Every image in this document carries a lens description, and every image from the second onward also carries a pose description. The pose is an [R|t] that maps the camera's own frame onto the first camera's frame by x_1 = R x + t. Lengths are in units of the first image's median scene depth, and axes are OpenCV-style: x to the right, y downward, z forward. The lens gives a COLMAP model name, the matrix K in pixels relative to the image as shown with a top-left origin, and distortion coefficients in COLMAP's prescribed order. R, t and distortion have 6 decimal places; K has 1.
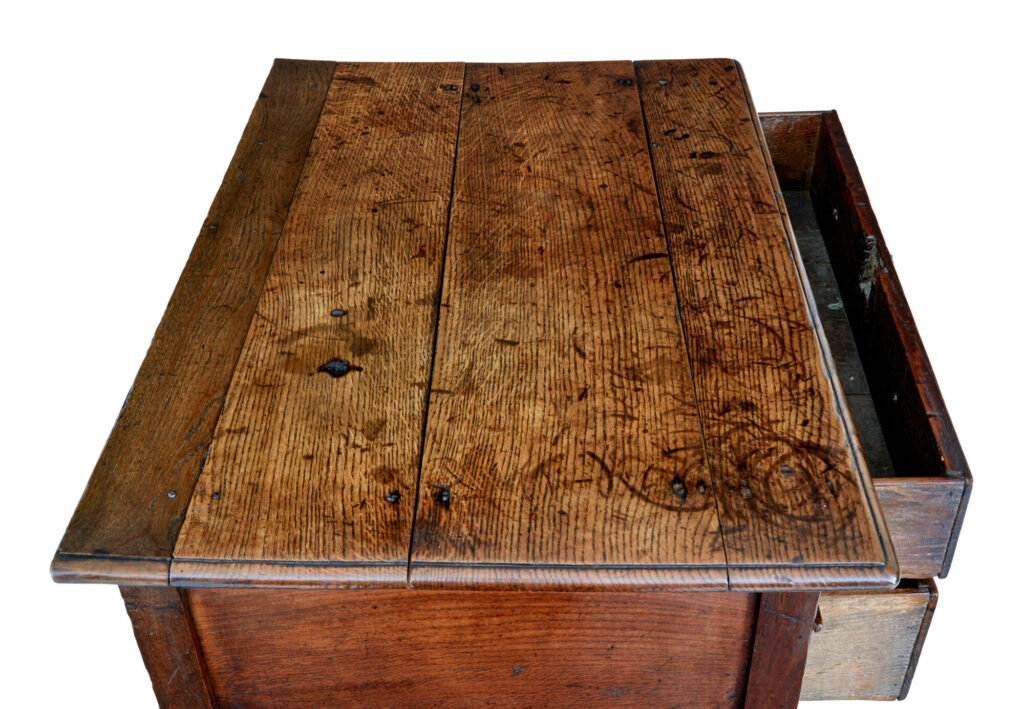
lens RADIAL K [[1217.7, 0, 537.9], [0, 1217.7, 373.3], [0, 0, 1]] dist [0.024965, 0.000000]
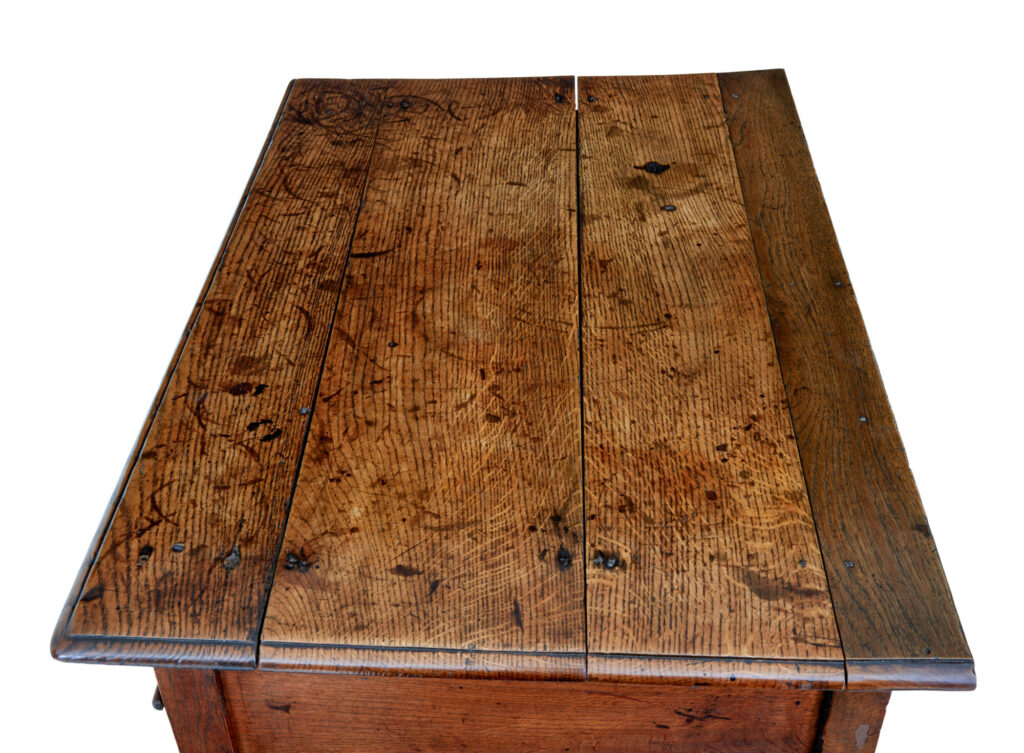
lens RADIAL K [[1199.1, 0, 509.4], [0, 1199.1, 376.4], [0, 0, 1]] dist [0.005668, 0.000000]
pose [[-0.999275, -0.011592, 0.036255, -0.057118], [0.032453, 0.238247, 0.970662, -1.004404], [-0.019889, 0.971135, -0.237698, 1.323170]]
